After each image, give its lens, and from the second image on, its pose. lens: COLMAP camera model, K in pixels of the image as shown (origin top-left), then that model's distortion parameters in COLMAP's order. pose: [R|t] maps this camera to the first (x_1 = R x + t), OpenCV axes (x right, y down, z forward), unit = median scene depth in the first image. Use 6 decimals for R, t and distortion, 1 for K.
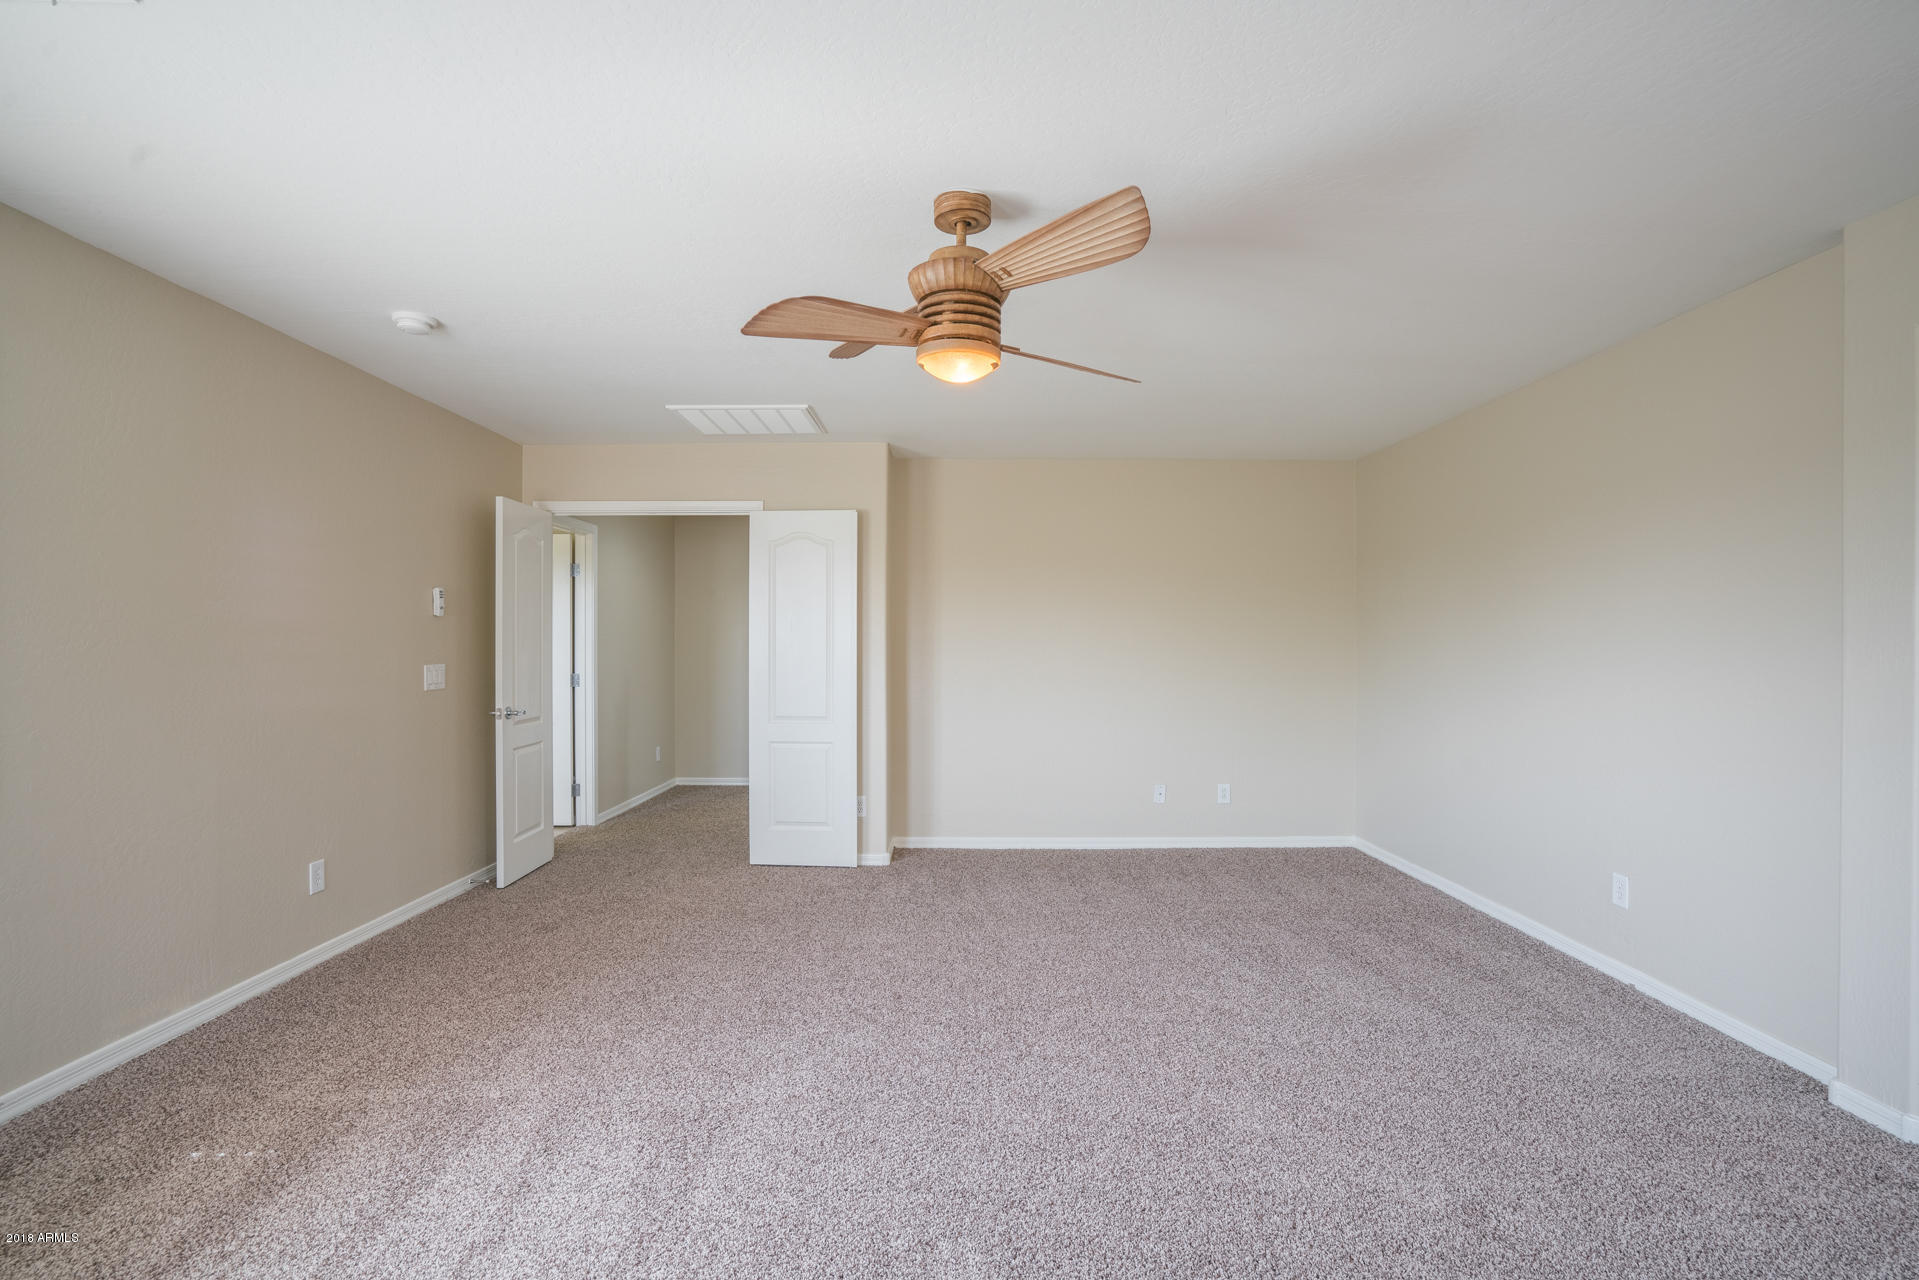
lens RADIAL K [[893.1, 0, 963.0], [0, 893.1, 643.8], [0, 0, 1]] dist [-0.021712, -0.000988]
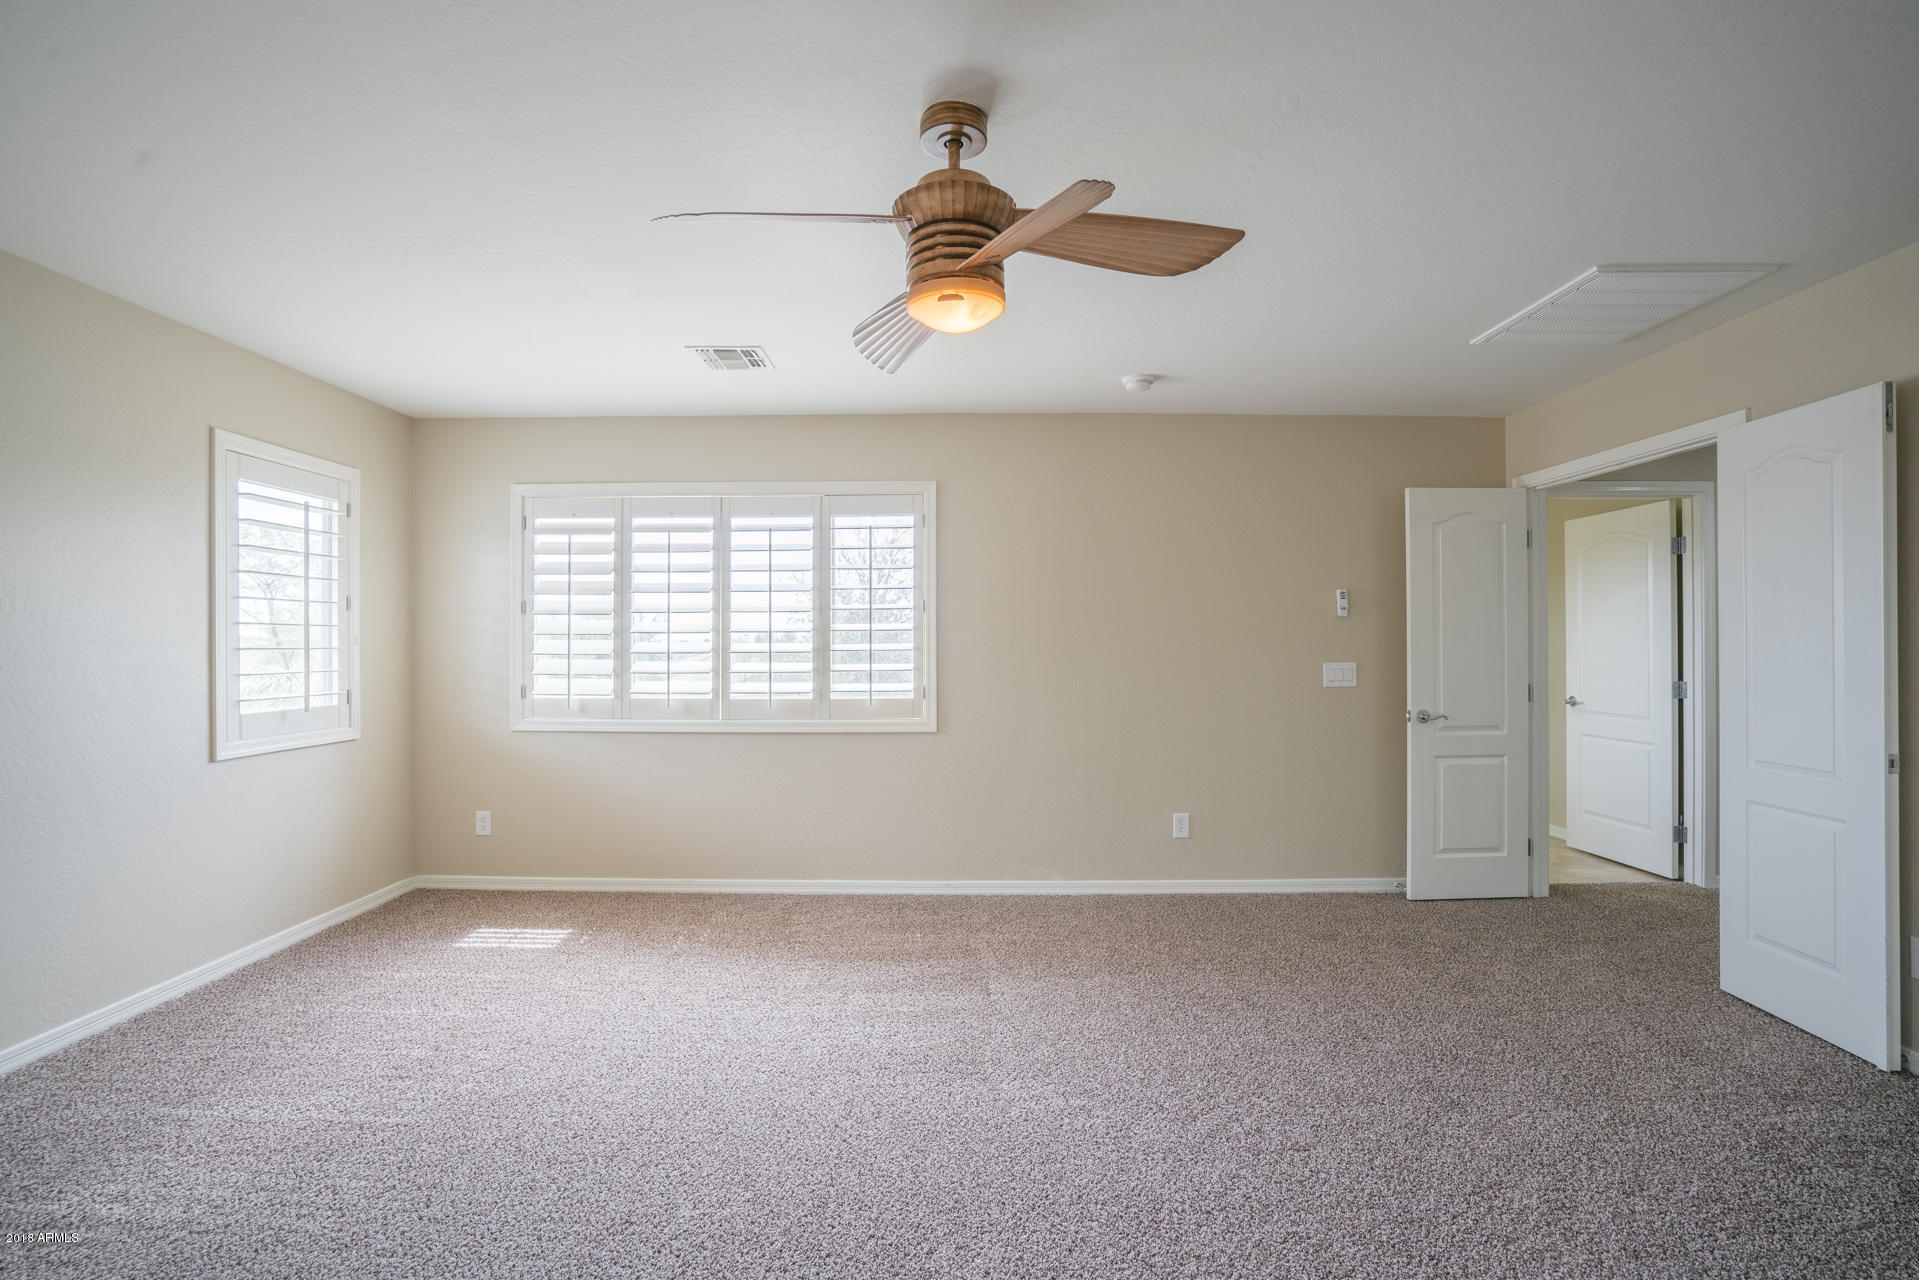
lens RADIAL K [[893.1, 0, 979.7], [0, 893.1, 638.7], [0, 0, 1]] dist [-0.021712, -0.000988]
pose [[0.014166, -0.010603, -0.999843, 0.427489], [-0.000149, 0.999944, -0.010606, 0.005670], [0.999900, 0.000299, 0.014164, 0.525276]]
